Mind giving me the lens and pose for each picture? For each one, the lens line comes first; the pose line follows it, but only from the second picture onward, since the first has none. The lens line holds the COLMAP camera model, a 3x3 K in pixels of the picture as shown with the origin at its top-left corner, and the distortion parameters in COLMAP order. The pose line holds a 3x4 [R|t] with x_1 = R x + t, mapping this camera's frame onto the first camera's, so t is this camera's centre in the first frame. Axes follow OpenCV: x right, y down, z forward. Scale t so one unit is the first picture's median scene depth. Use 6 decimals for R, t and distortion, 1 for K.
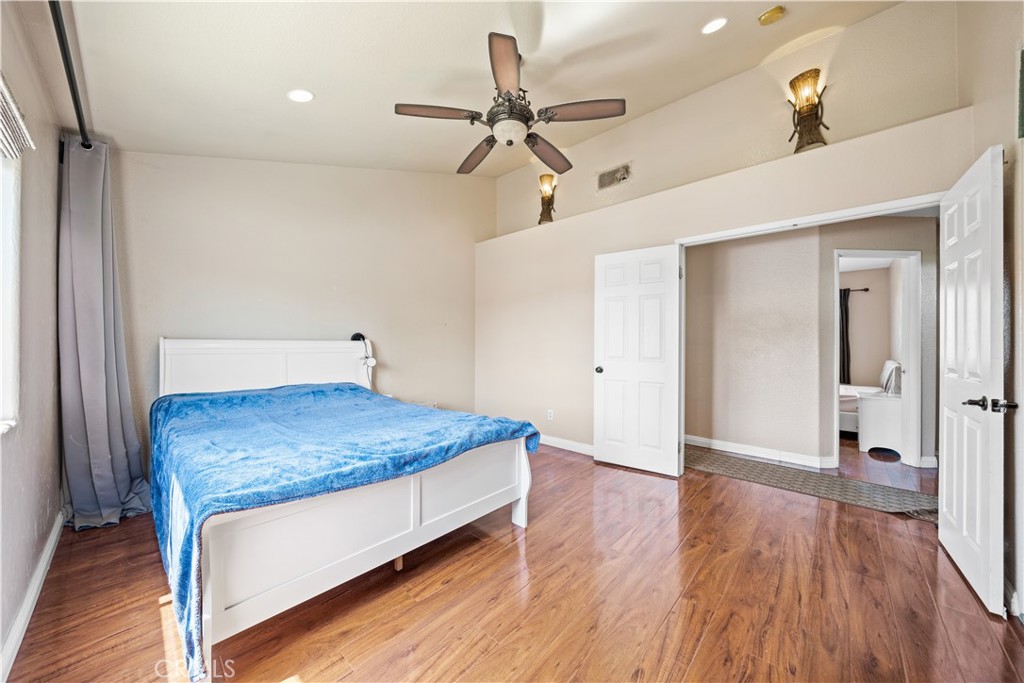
lens RADIAL K [[354.1, 0, 517.4], [0, 354.1, 341.2], [0, 0, 1]] dist [-0.001067, -0.000053]
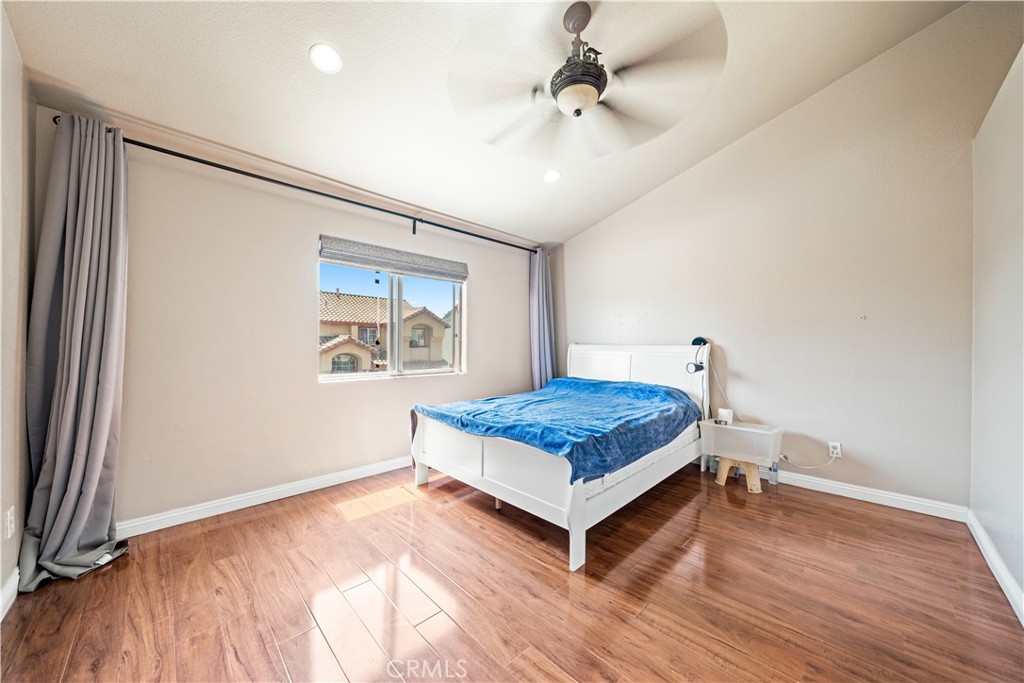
lens RADIAL K [[354.1, 0, 515.3], [0, 354.1, 339.5], [0, 0, 1]] dist [-0.001067, -0.000053]
pose [[-0.040341, -0.013308, -0.999097, 1.109358], [-0.004265, 0.999904, -0.013147, -0.004965], [0.999177, 0.003731, -0.040394, 1.159528]]
